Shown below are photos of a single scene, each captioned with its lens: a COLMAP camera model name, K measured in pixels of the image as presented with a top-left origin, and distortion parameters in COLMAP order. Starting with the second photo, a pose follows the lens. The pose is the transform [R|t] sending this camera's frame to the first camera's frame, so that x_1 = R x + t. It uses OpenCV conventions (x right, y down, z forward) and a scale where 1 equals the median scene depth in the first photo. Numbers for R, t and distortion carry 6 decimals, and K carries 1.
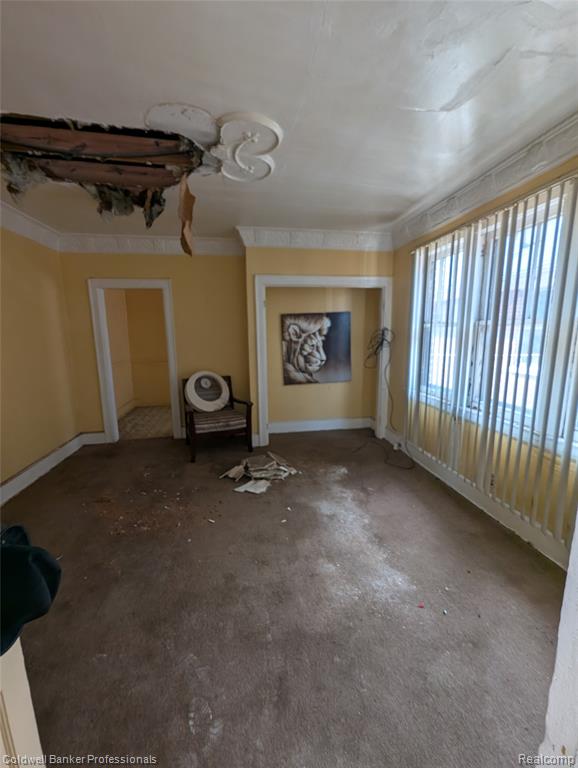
lens RADIAL K [[316.3, 0, 288.9], [0, 316.3, 380.5], [0, 0, 1]] dist [0.001248, -0.001371]
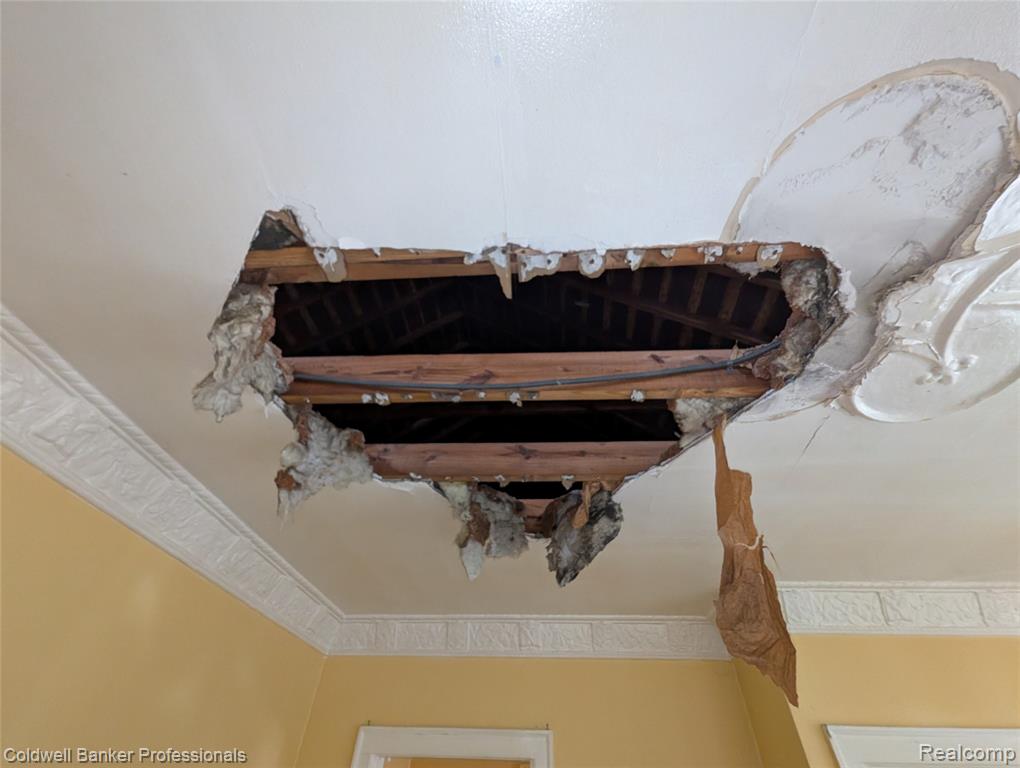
lens RADIAL K [[420.1, 0, 507.7], [0, 420.1, 380.6], [0, 0, 1]] dist [0.001248, -0.001371]
pose [[0.969600, -0.142937, -0.198607, -0.415397], [-0.079014, 0.585282, -0.806971, -0.238558], [0.231588, 0.798132, 0.556195, 0.568858]]
